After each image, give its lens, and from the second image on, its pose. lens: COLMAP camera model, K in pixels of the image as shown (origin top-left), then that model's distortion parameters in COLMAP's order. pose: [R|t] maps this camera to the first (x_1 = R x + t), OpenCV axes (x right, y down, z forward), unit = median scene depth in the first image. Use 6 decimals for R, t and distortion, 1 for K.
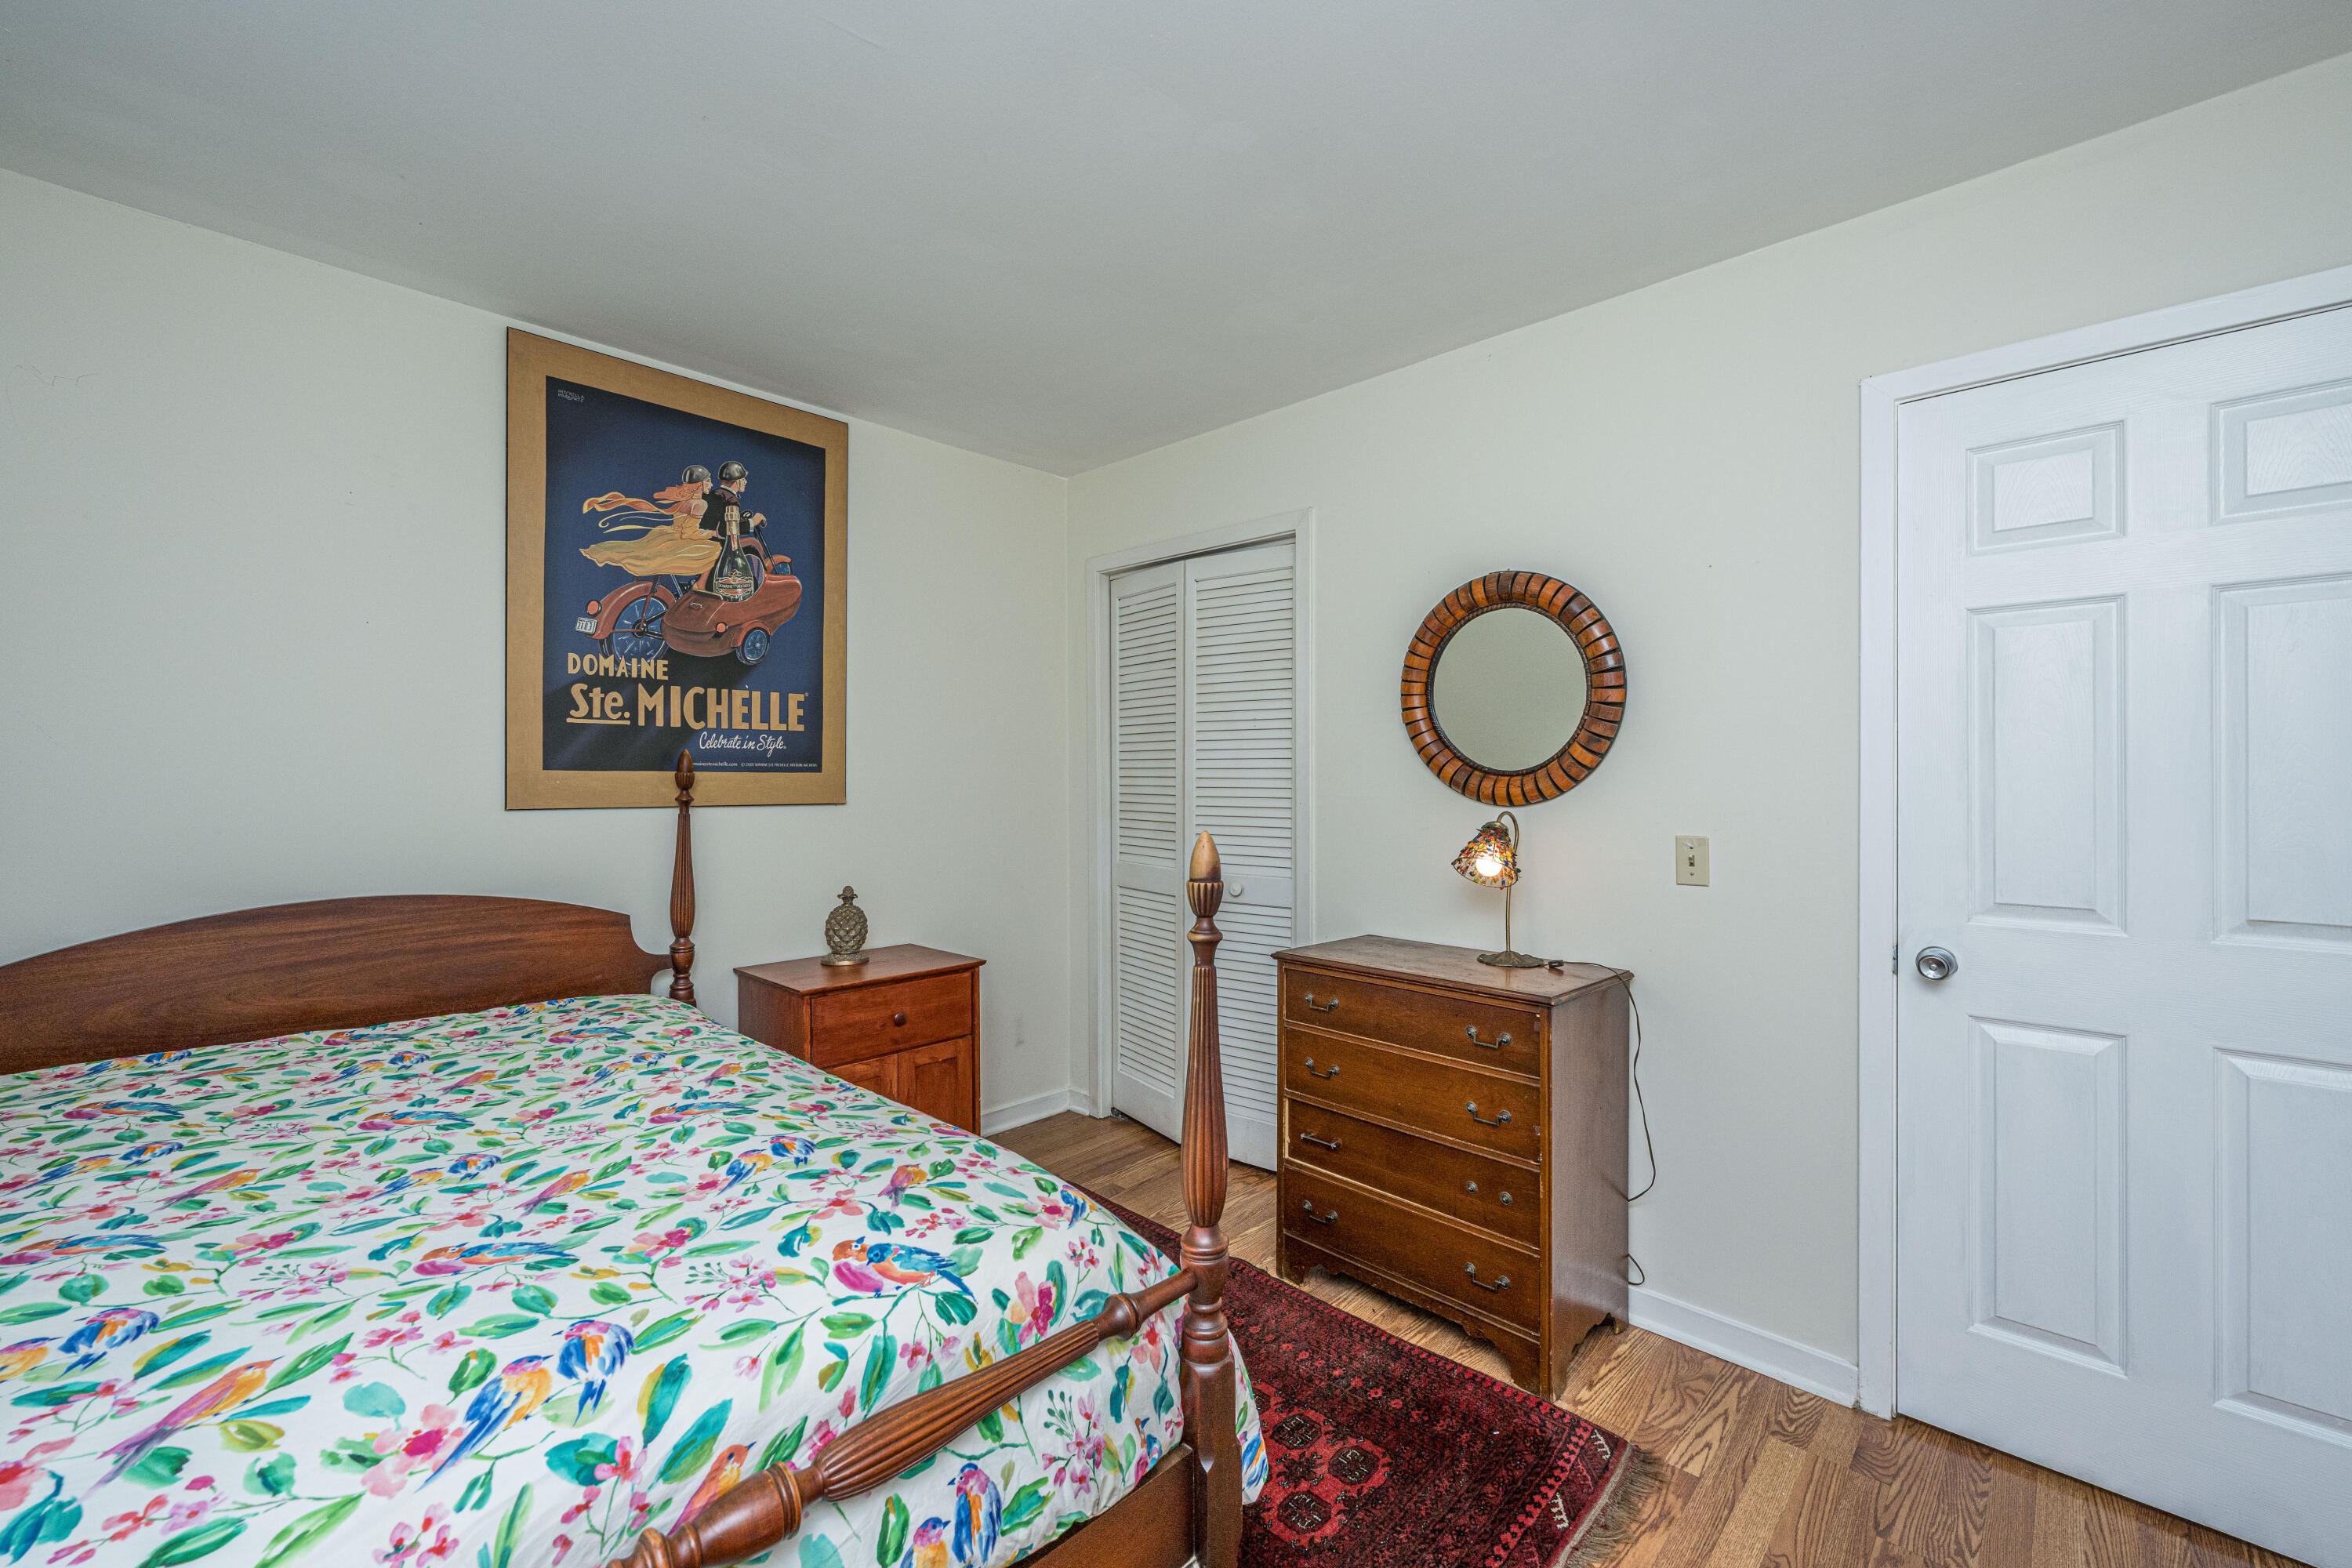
lens RADIAL K [[953.8, 0, 1182.9], [0, 953.8, 779.1], [0, 0, 1]] dist [-0.003841, -0.000586]
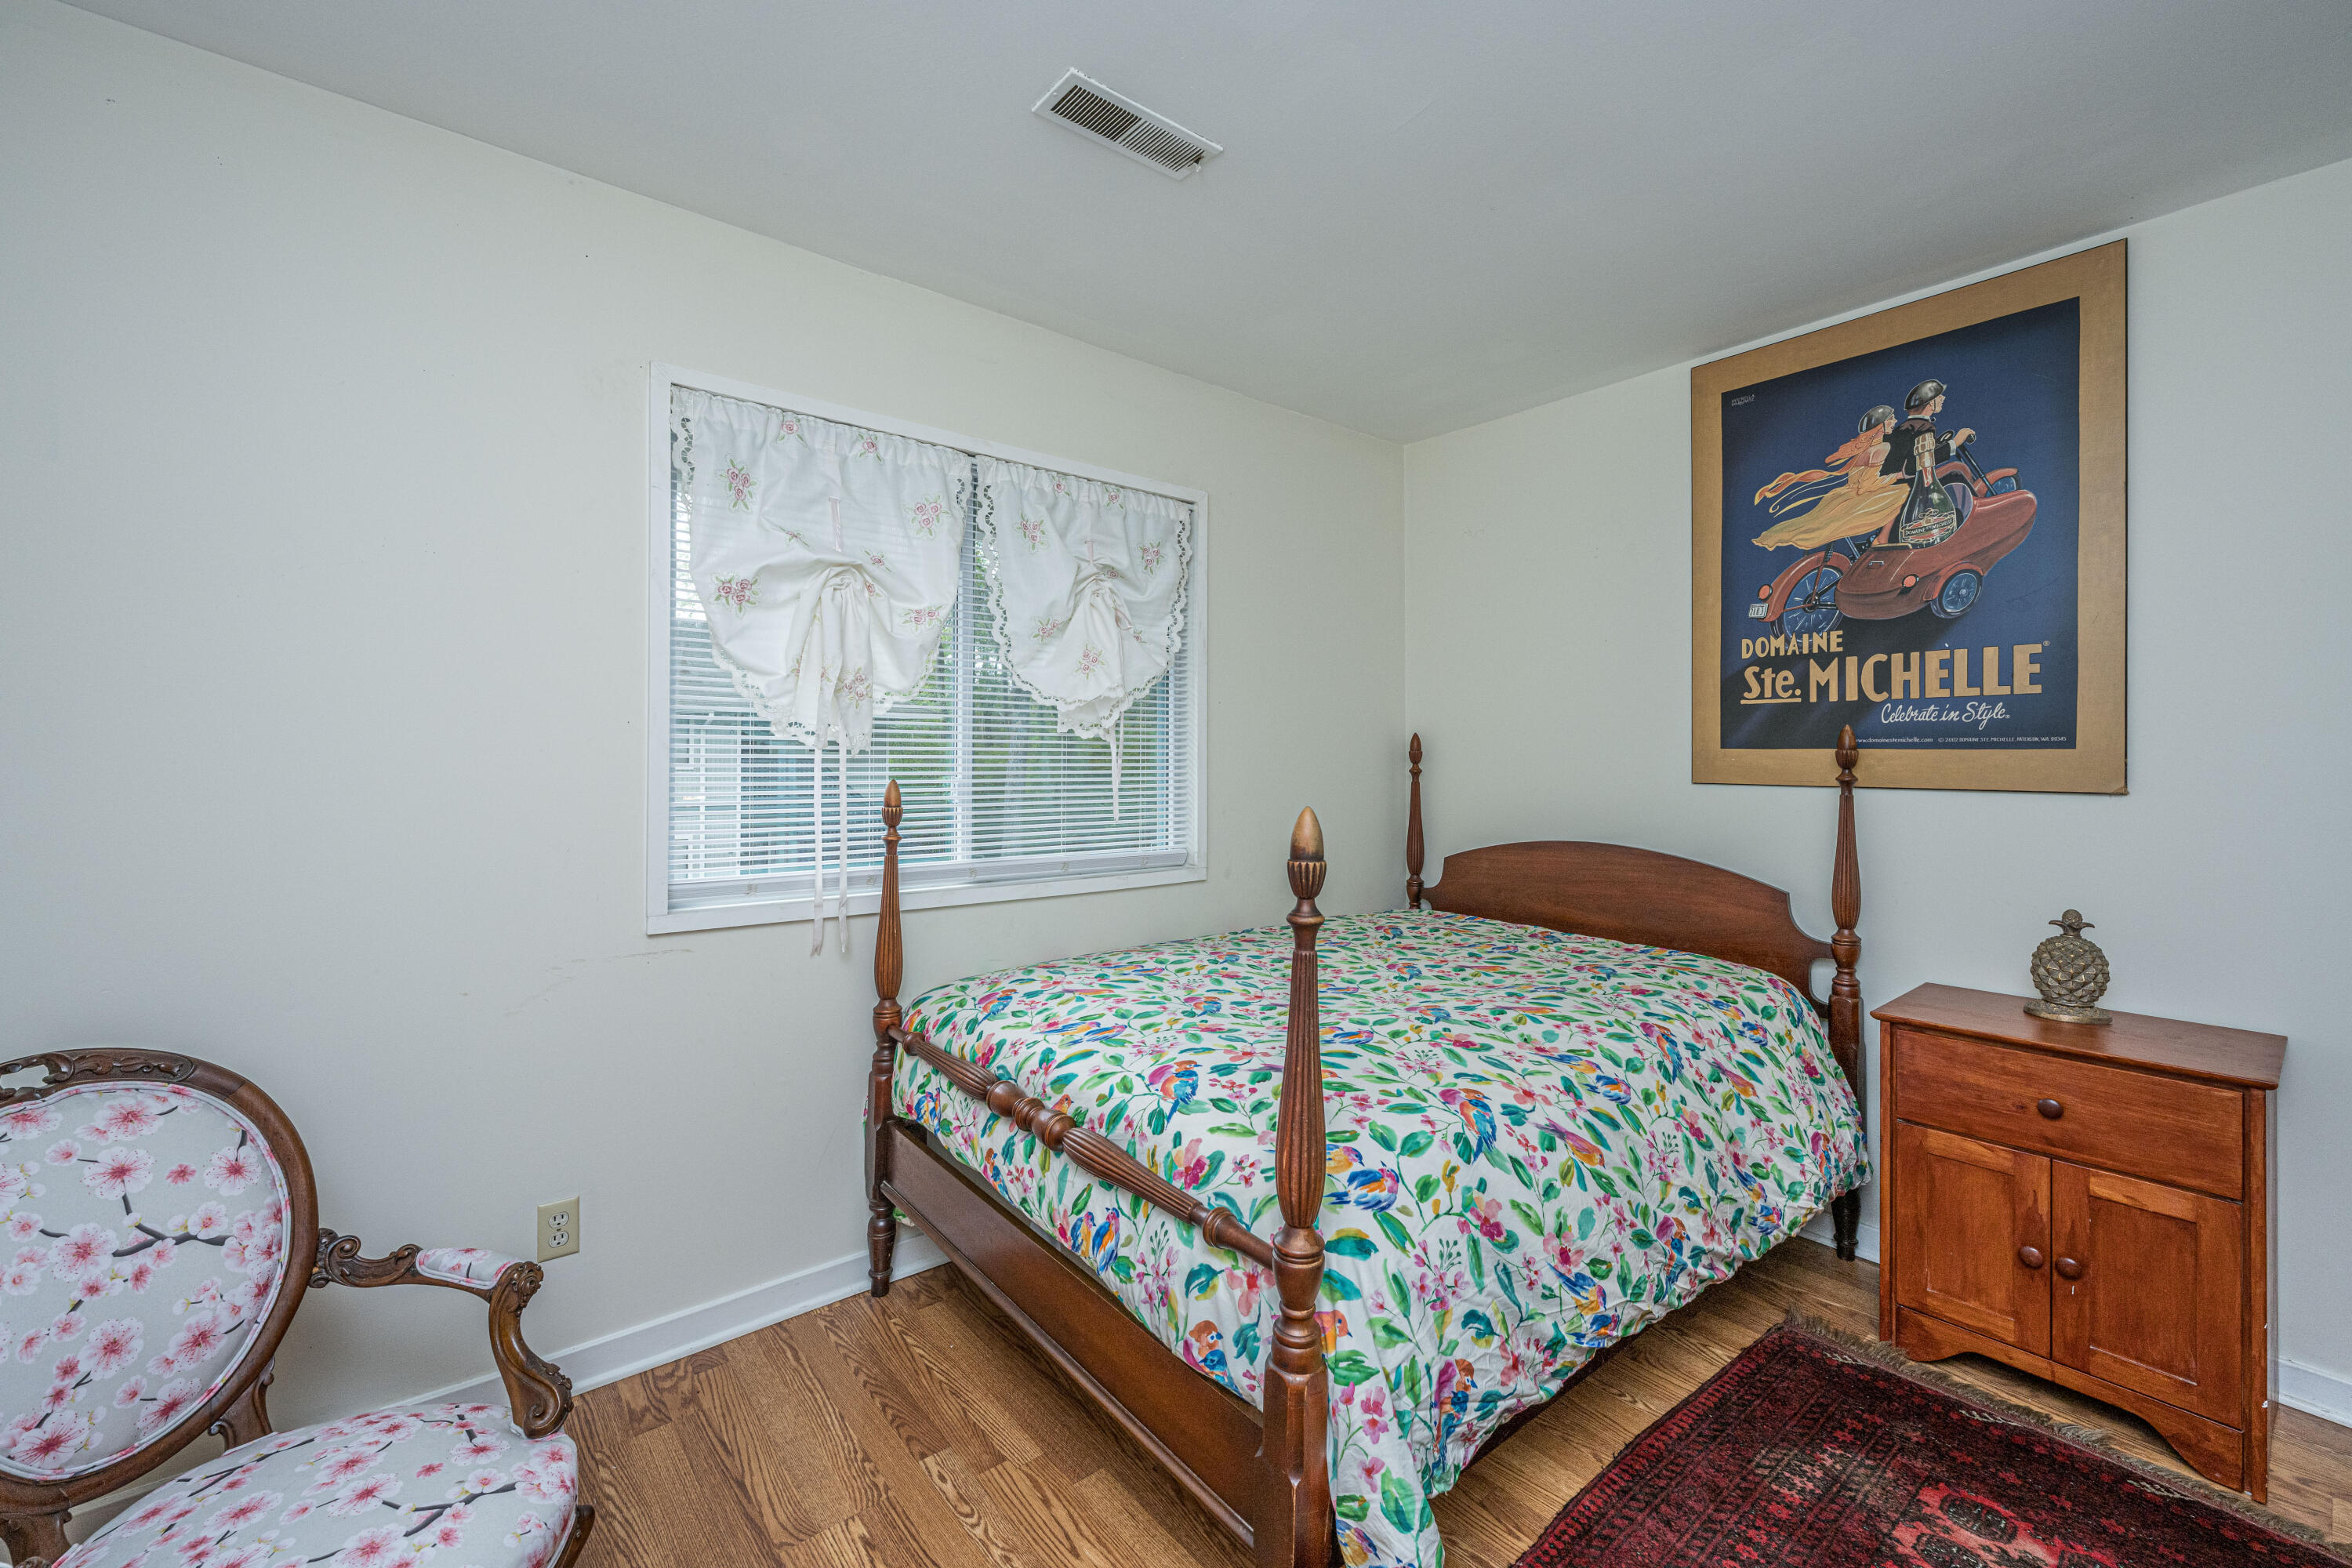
lens RADIAL K [[953.8, 0, 1187.4], [0, 953.8, 749.3], [0, 0, 1]] dist [-0.003841, -0.000586]
pose [[-0.120484, -0.007724, -0.992685, 0.467054], [-0.004929, 0.999962, -0.007182, 0.002086], [0.992703, 0.004028, -0.120517, 0.479179]]
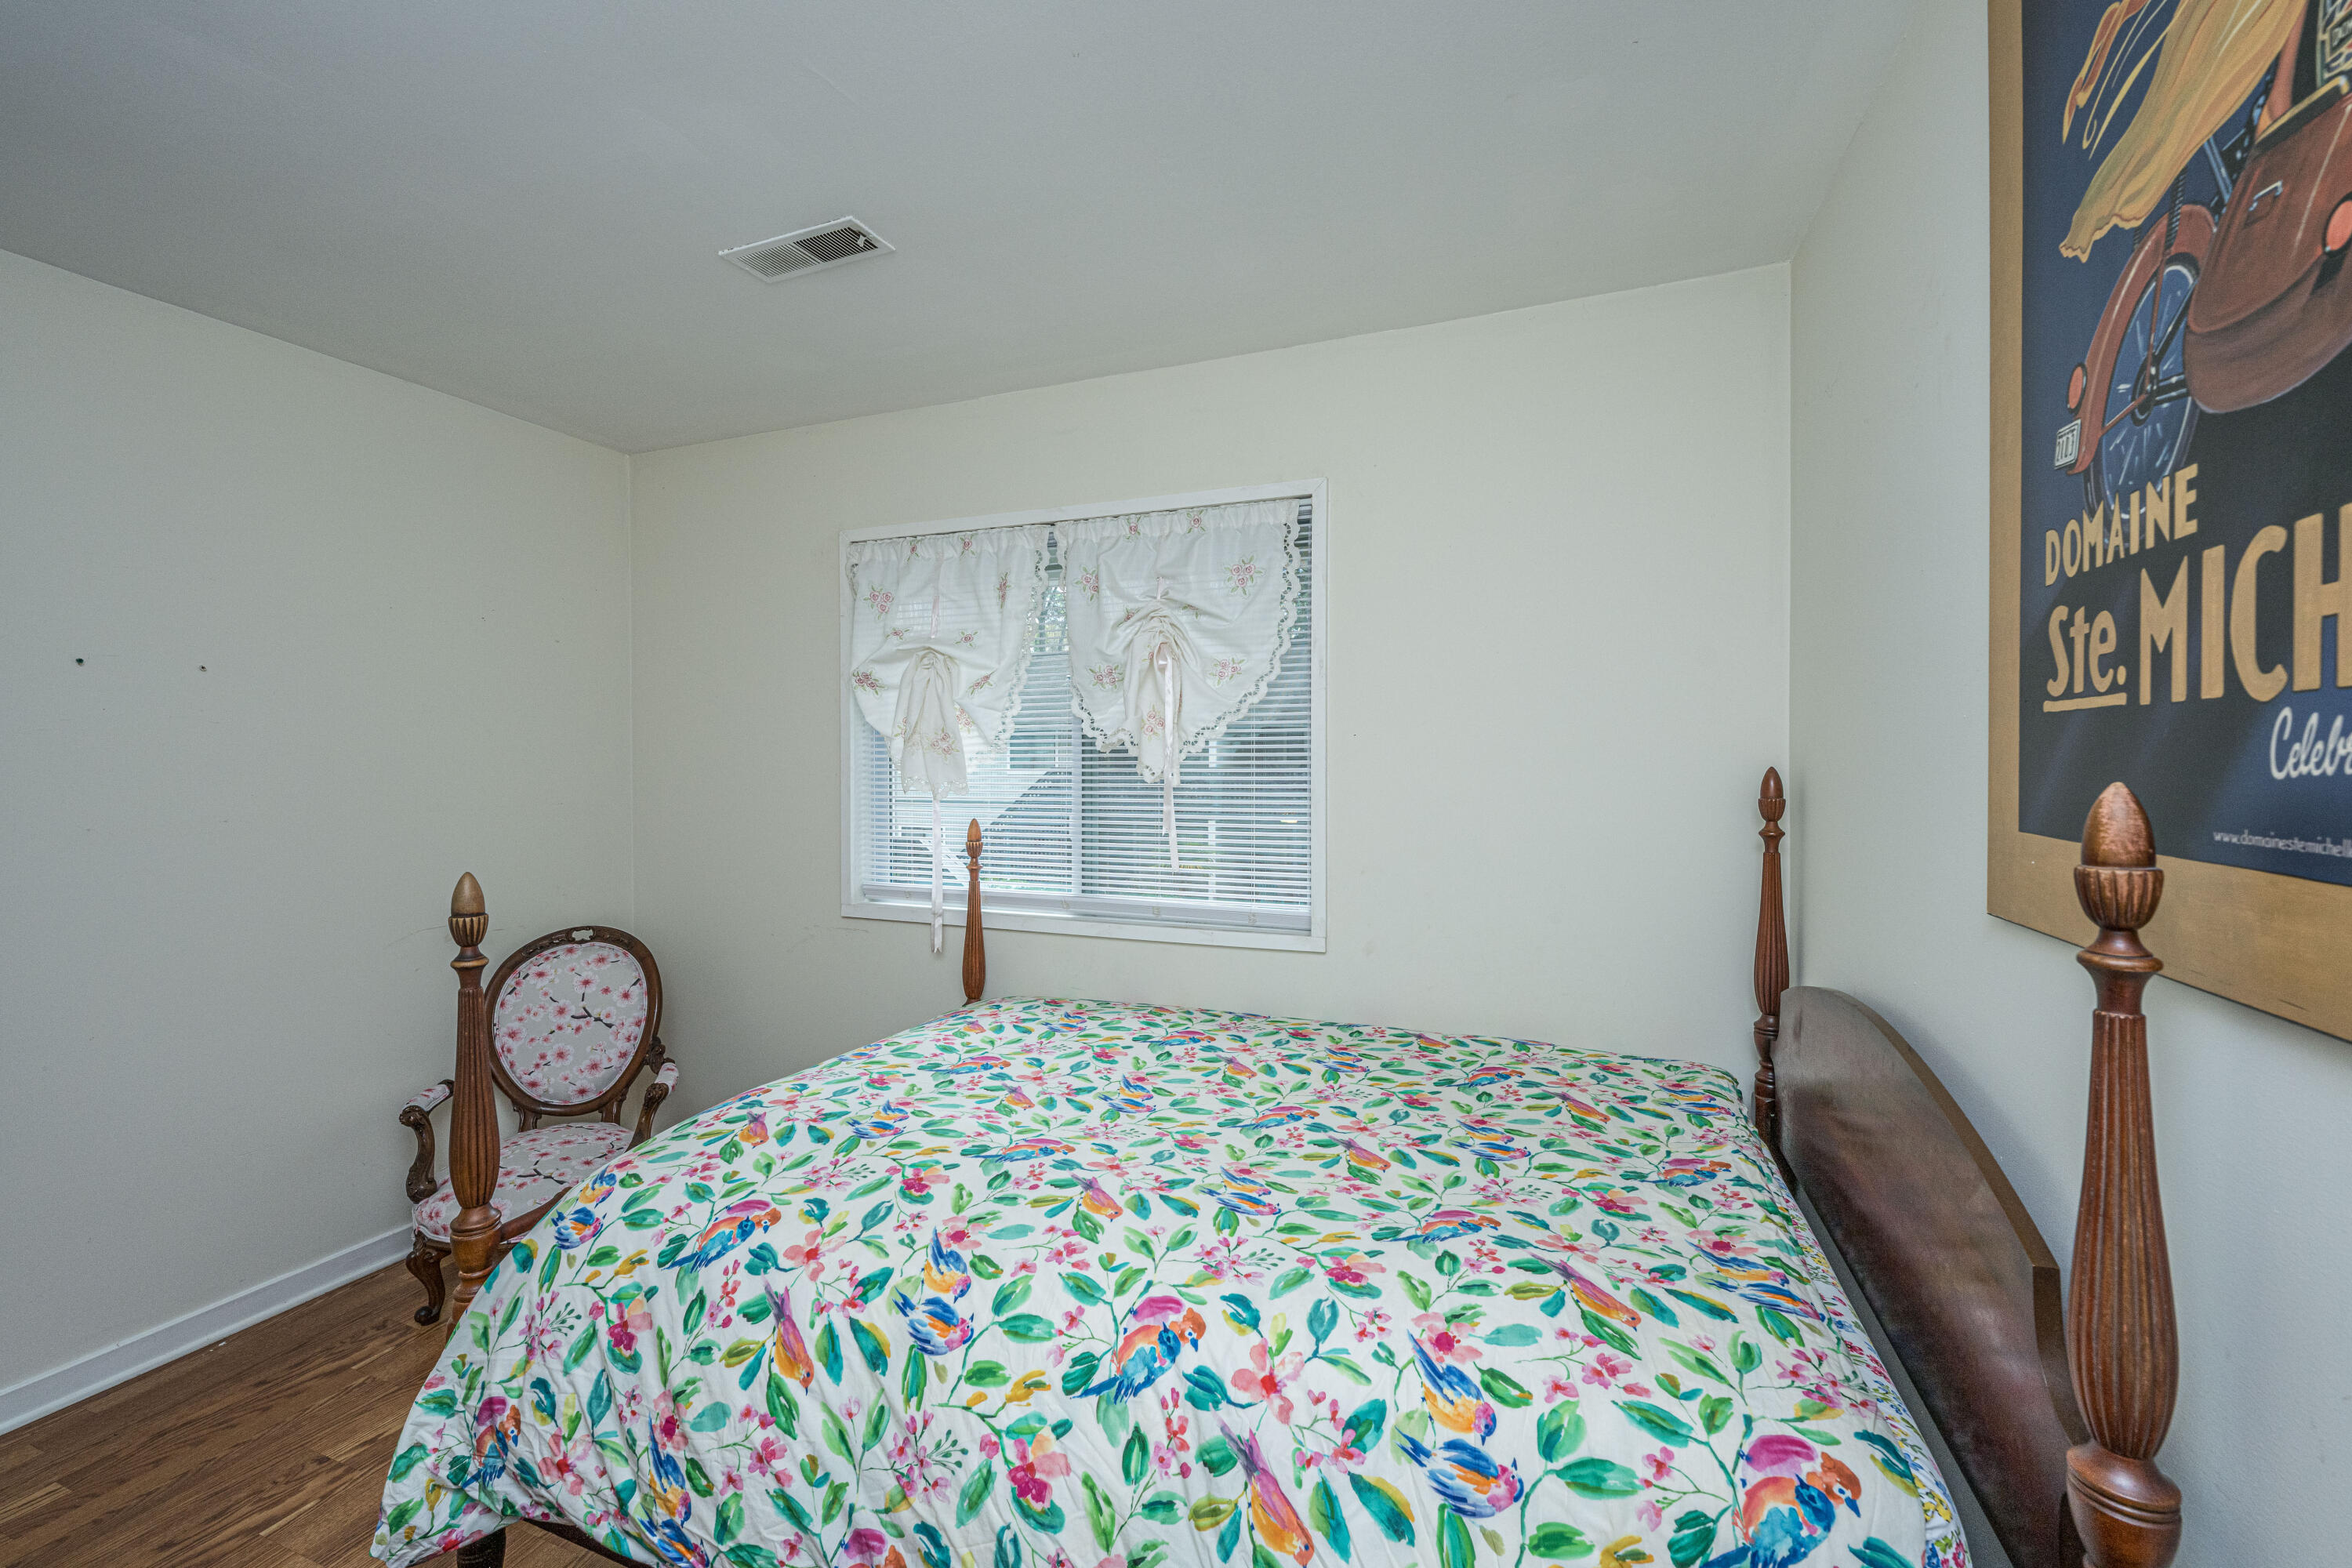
lens RADIAL K [[953.8, 0, 1185.4], [0, 953.8, 775.2], [0, 0, 1]] dist [-0.003841, -0.000586]
pose [[-0.923487, 0.010381, -0.383489, -0.162600], [0.003702, 0.999828, 0.018151, -0.039787], [0.383612, 0.015343, -0.923367, 1.153793]]
